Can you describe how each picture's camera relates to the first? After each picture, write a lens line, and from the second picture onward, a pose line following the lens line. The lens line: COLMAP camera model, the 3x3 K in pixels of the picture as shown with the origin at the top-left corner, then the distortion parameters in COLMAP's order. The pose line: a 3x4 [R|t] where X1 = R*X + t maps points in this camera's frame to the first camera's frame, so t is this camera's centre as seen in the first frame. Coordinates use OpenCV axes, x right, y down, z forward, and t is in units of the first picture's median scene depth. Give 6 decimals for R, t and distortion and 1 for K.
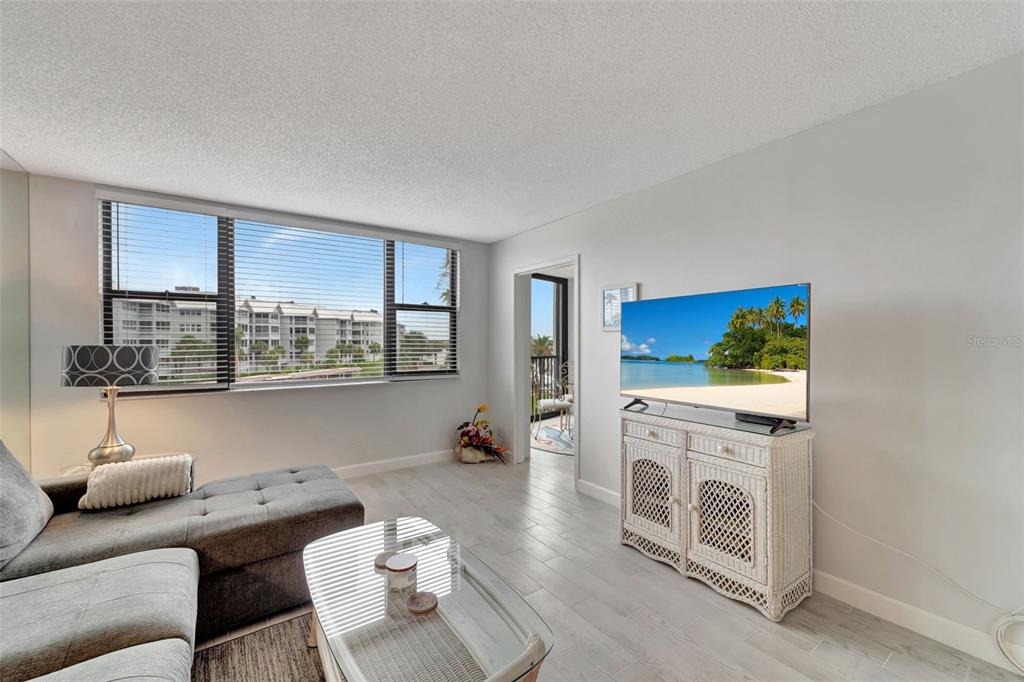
lens RADIAL K [[421.2, 0, 512.0], [0, 421.2, 341.0], [0, 0, 1]] dist [-0.000304, 0.000092]
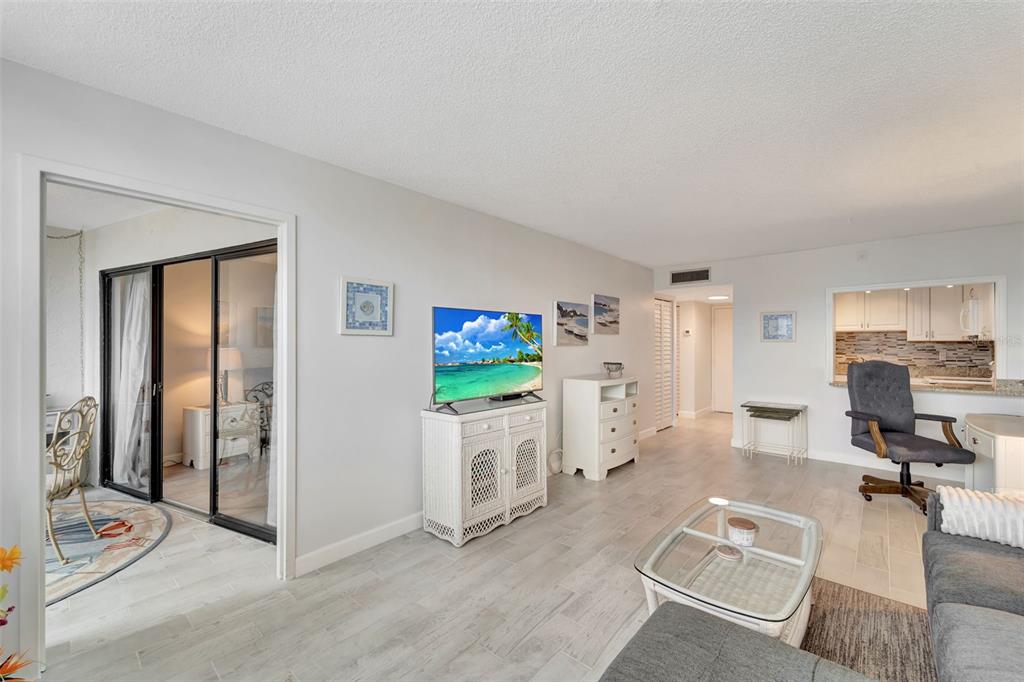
lens RADIAL K [[421.2, 0, 512.0], [0, 421.2, 341.0], [0, 0, 1]] dist [-0.000304, 0.000092]
pose [[-0.241944, 0.008812, 0.970250, -0.585066], [0.001253, 0.999961, -0.008769, -0.003599], [-0.970289, -0.000906, -0.241946, 0.869209]]
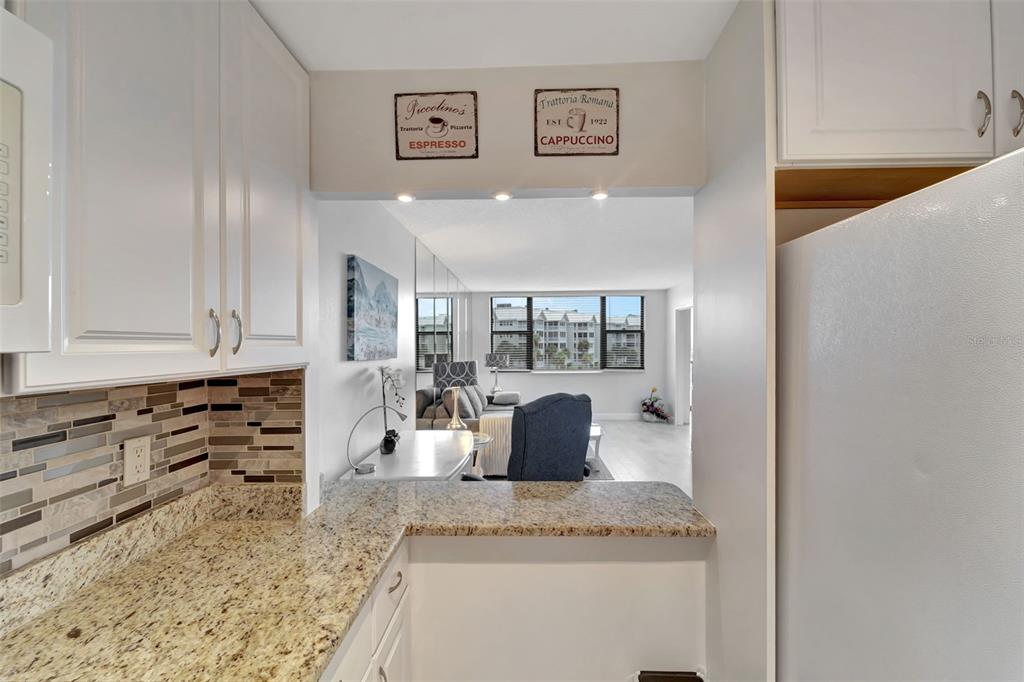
lens RADIAL K [[421.2, 0, 512.0], [0, 421.2, 341.0], [0, 0, 1]] dist [-0.000304, 0.000092]
pose [[0.804500, -0.007035, -0.593911, 0.466512], [0.003841, 0.999971, -0.006642, -0.027595], [0.593940, 0.003062, 0.804504, -0.694506]]
